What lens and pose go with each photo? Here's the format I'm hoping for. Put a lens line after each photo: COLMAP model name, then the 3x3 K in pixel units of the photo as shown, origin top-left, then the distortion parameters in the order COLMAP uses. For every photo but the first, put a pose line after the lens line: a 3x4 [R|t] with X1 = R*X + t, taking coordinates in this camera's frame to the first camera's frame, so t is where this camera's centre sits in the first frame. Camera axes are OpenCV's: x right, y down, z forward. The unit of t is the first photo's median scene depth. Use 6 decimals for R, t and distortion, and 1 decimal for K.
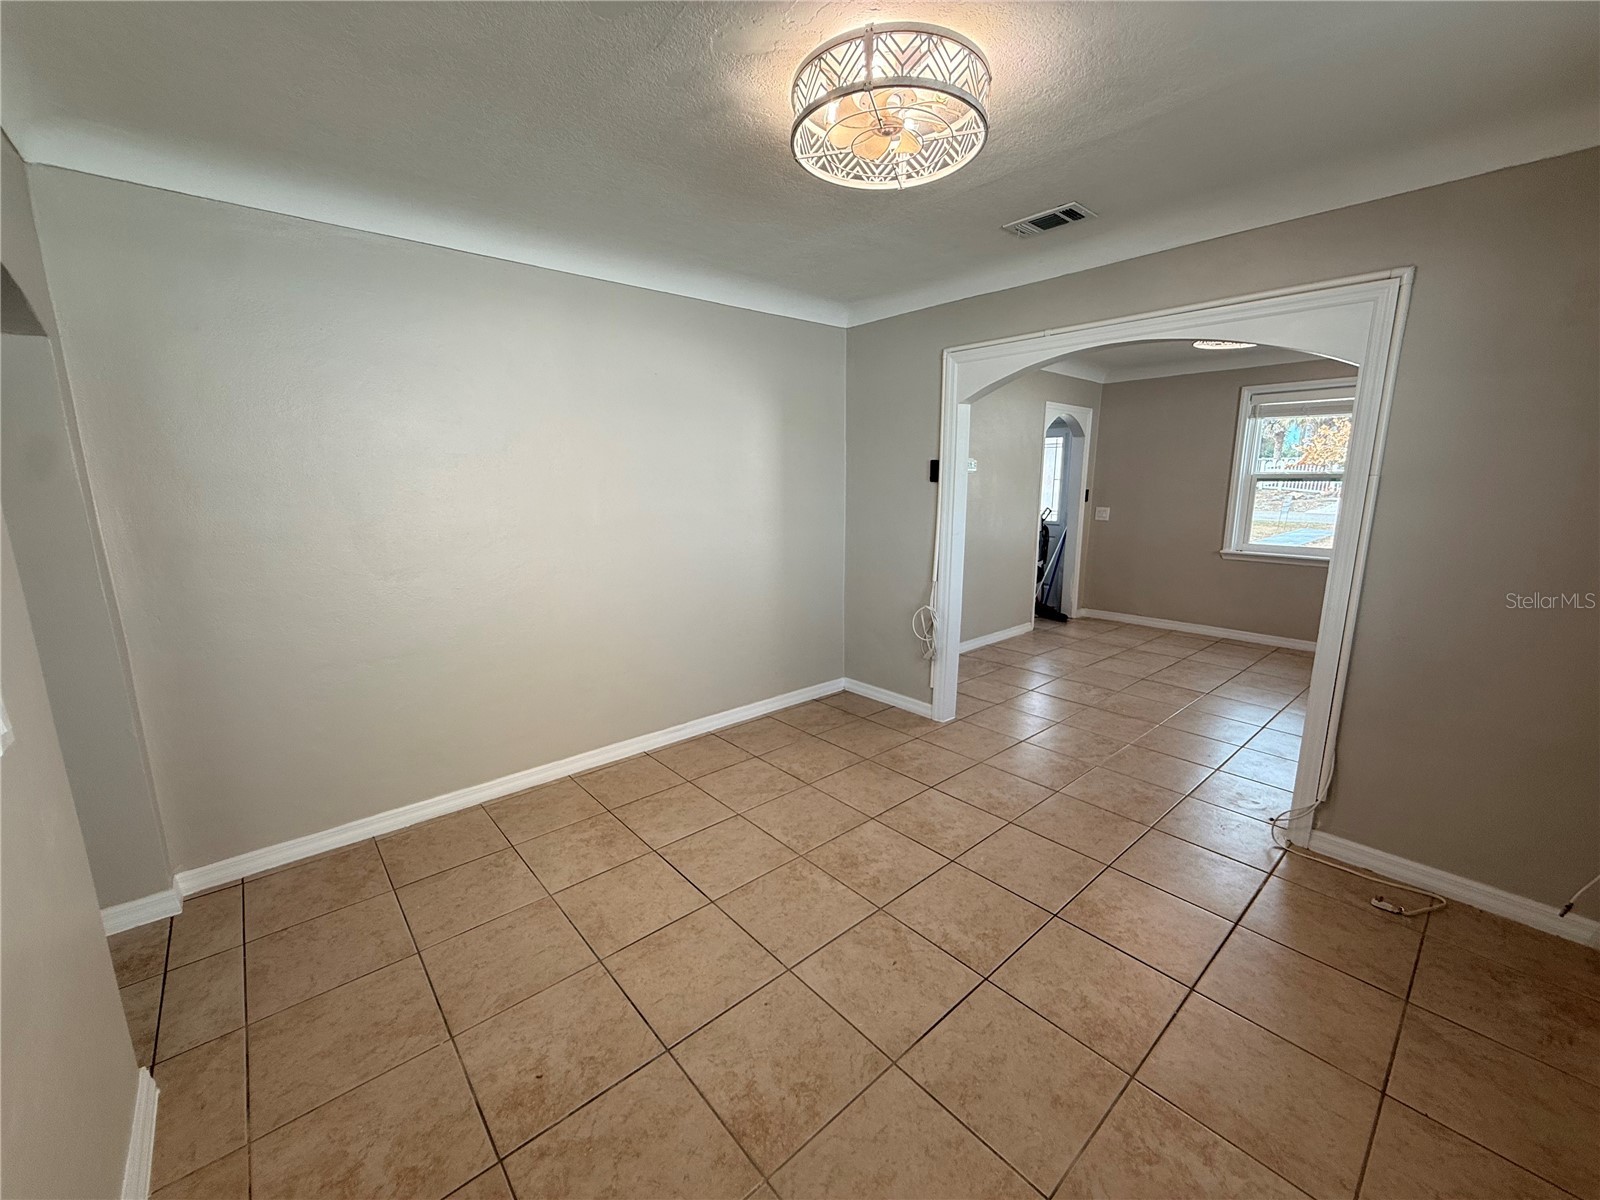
lens RADIAL K [[637.6, 0, 799.8], [0, 637.6, 601.9], [0, 0, 1]] dist [-0.001702, 0.000436]
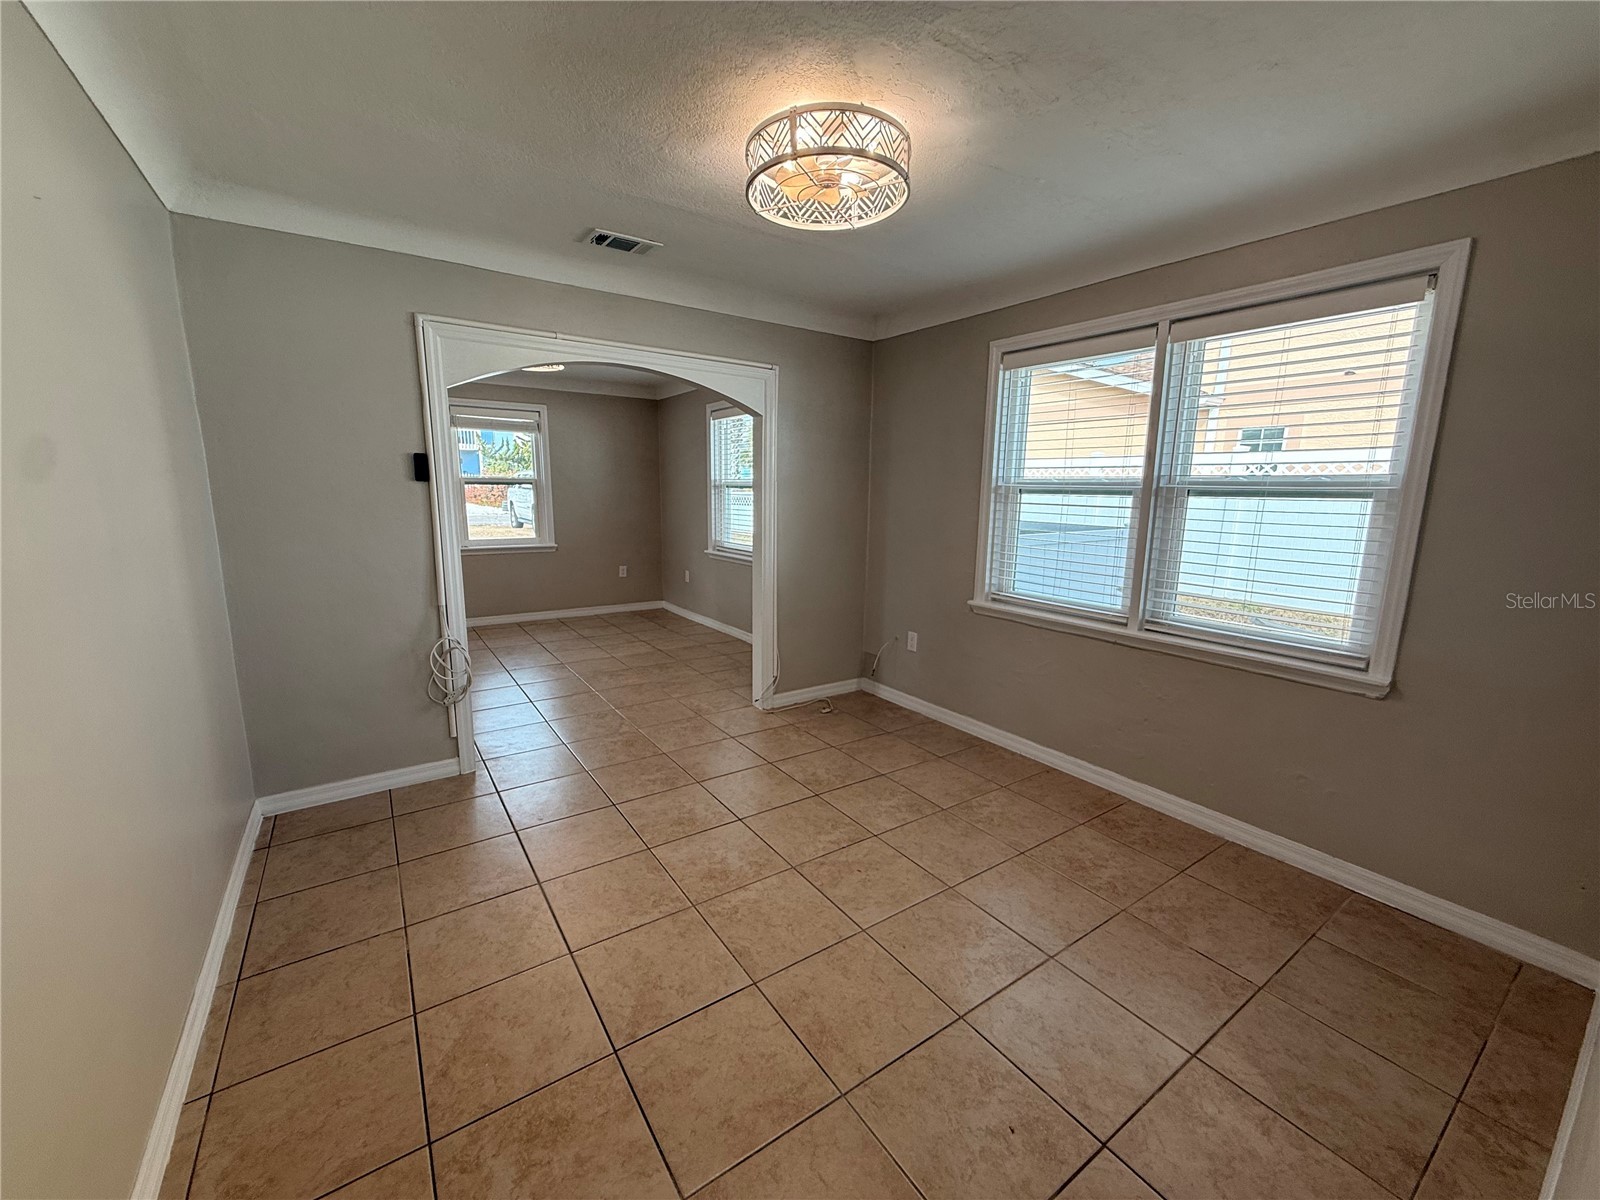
lens RADIAL K [[637.6, 0, 796.6], [0, 637.6, 602.3], [0, 0, 1]] dist [-0.001702, 0.000436]
pose [[0.113936, -0.170929, 0.978673, -0.885503], [0.176204, 0.972948, 0.149416, -0.132325], [-0.977738, 0.155422, 0.140972, 0.774884]]
